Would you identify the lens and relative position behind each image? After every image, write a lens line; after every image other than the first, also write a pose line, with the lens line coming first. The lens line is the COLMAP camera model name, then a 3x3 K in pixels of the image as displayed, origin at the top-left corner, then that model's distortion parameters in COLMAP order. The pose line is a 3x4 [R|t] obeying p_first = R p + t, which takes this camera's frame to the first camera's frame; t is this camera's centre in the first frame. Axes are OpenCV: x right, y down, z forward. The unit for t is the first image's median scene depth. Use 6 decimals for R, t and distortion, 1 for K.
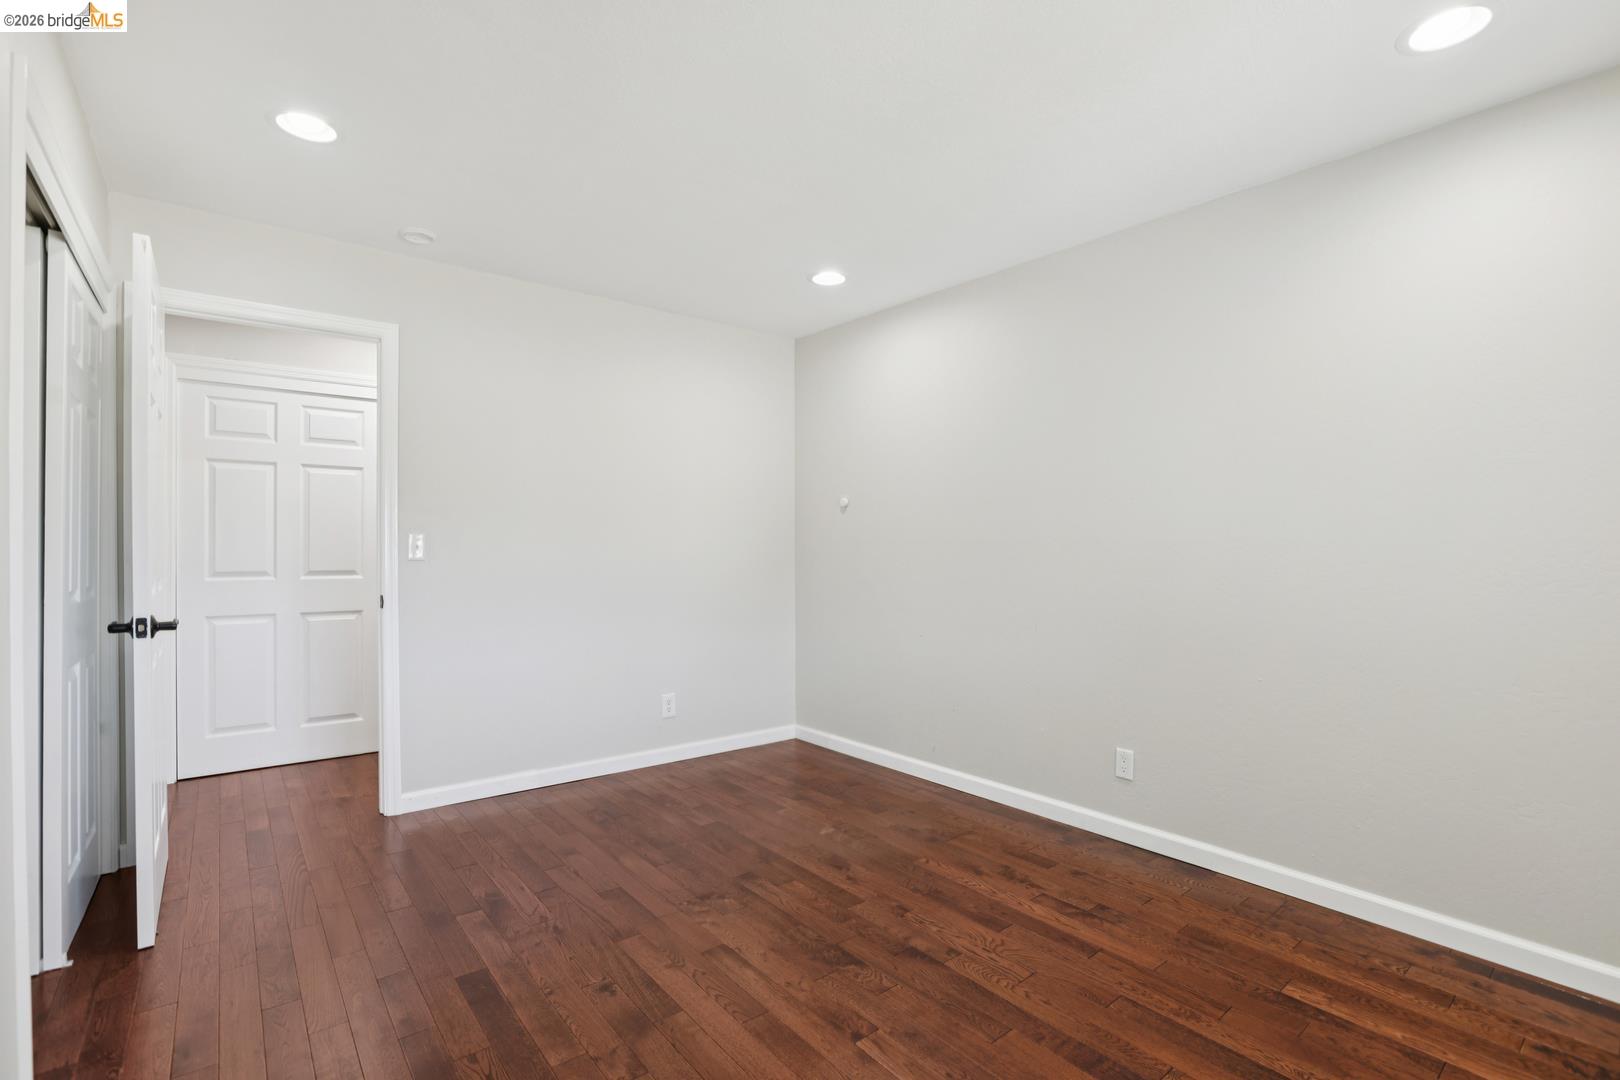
lens RADIAL K [[733.8, 0, 801.5], [0, 733.8, 549.9], [0, 0, 1]] dist [-0.036308, 0.004344]
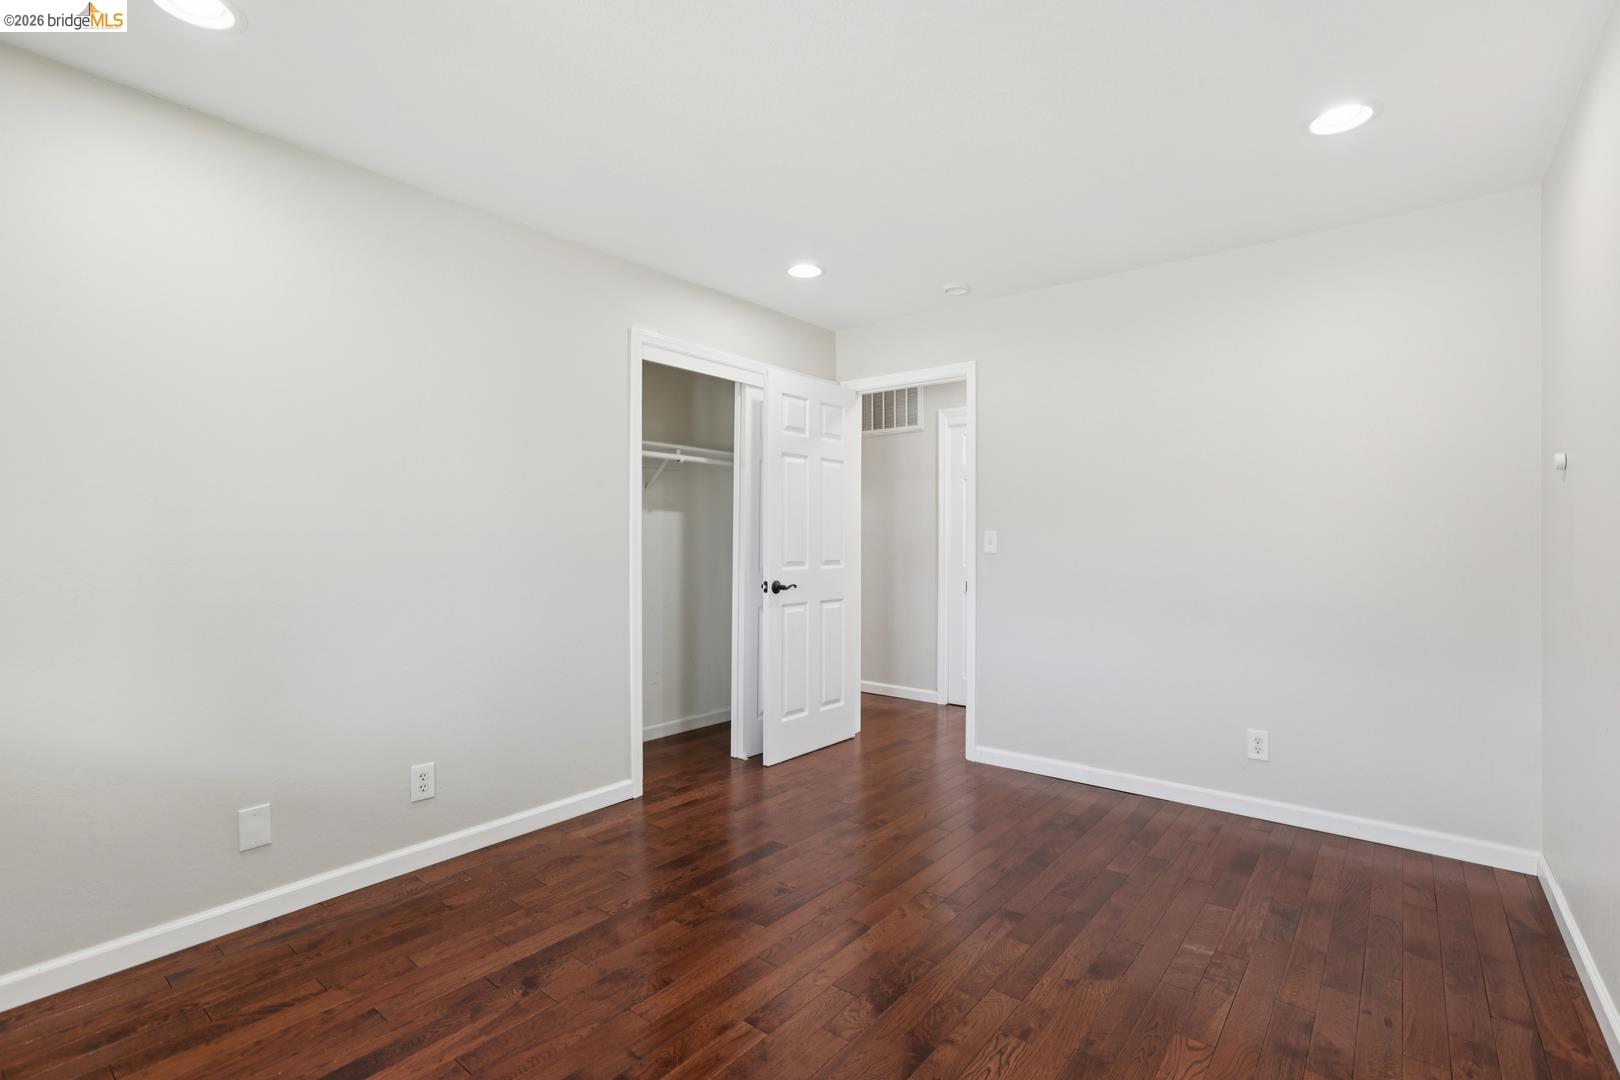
lens RADIAL K [[733.8, 0, 817.6], [0, 733.8, 538.2], [0, 0, 1]] dist [-0.036308, 0.004344]
pose [[0.222177, -0.006689, -0.974983, 0.638702], [-0.006938, 0.999940, -0.008441, 0.001739], [0.974982, 0.008640, 0.222117, 0.501929]]
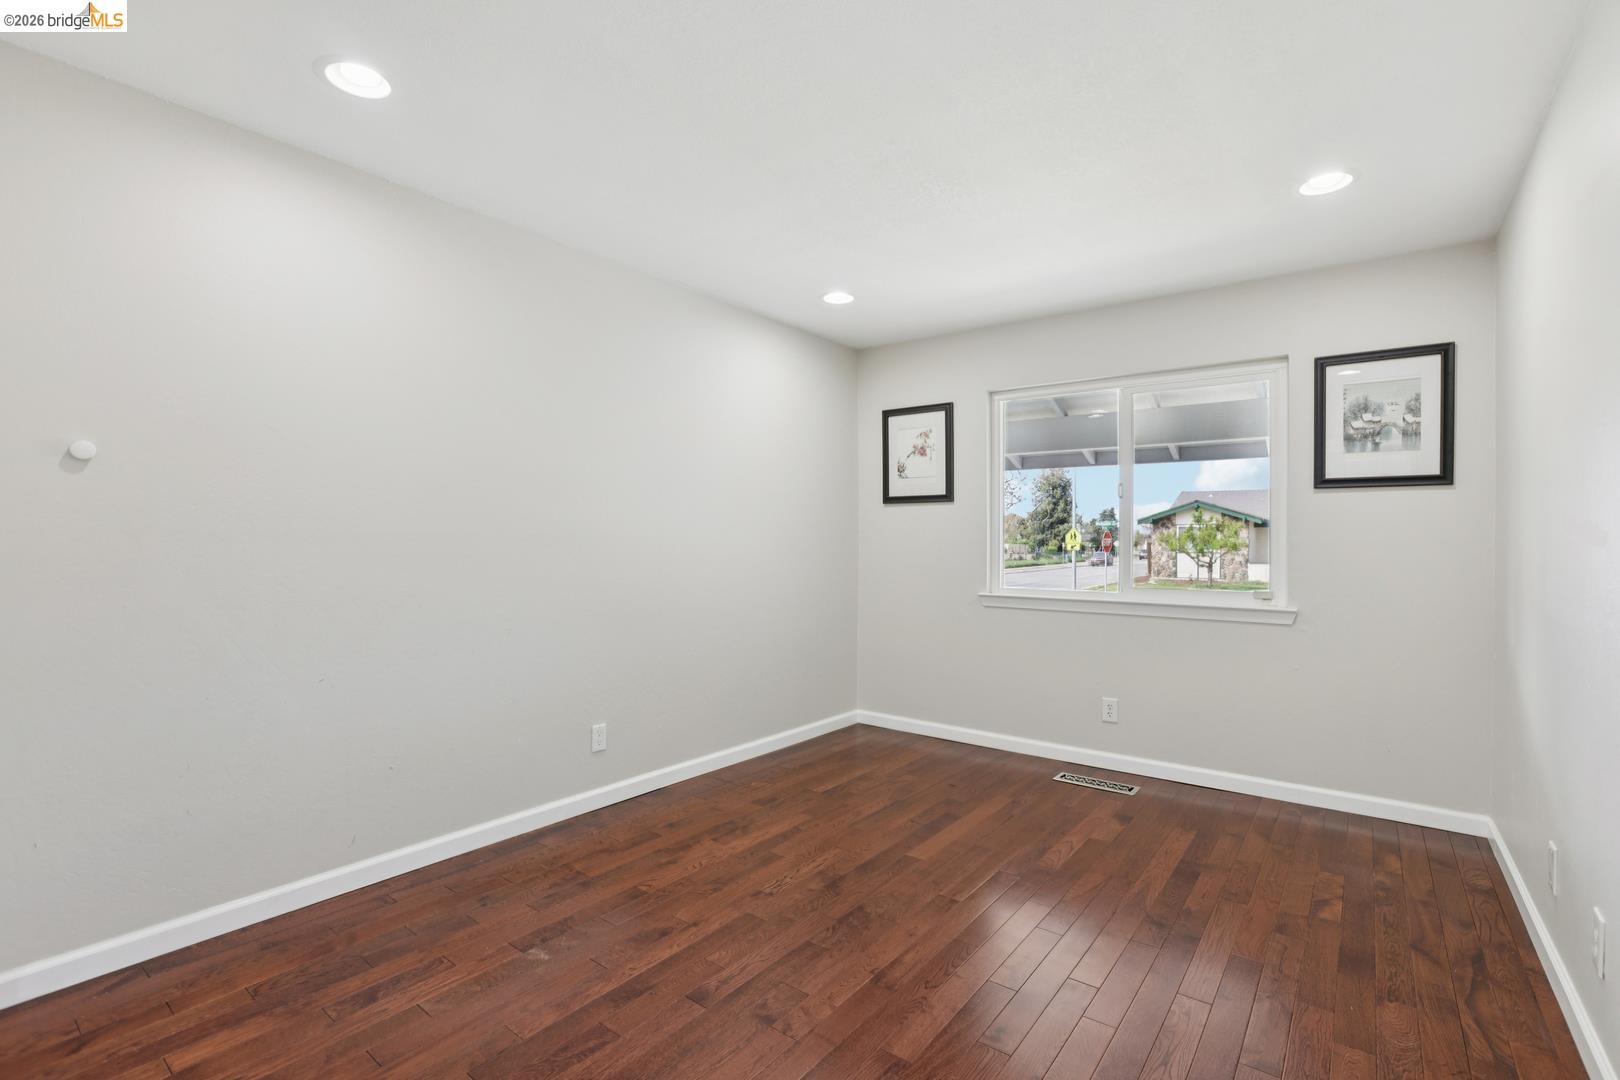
lens RADIAL K [[733.8, 0, 804.0], [0, 733.8, 539.1], [0, 0, 1]] dist [-0.036308, 0.004344]
pose [[-0.226701, 0.003626, 0.973958, -0.703202], [0.001522, 0.999993, -0.003369, -0.005281], [-0.973963, 0.000718, -0.226705, 0.929957]]
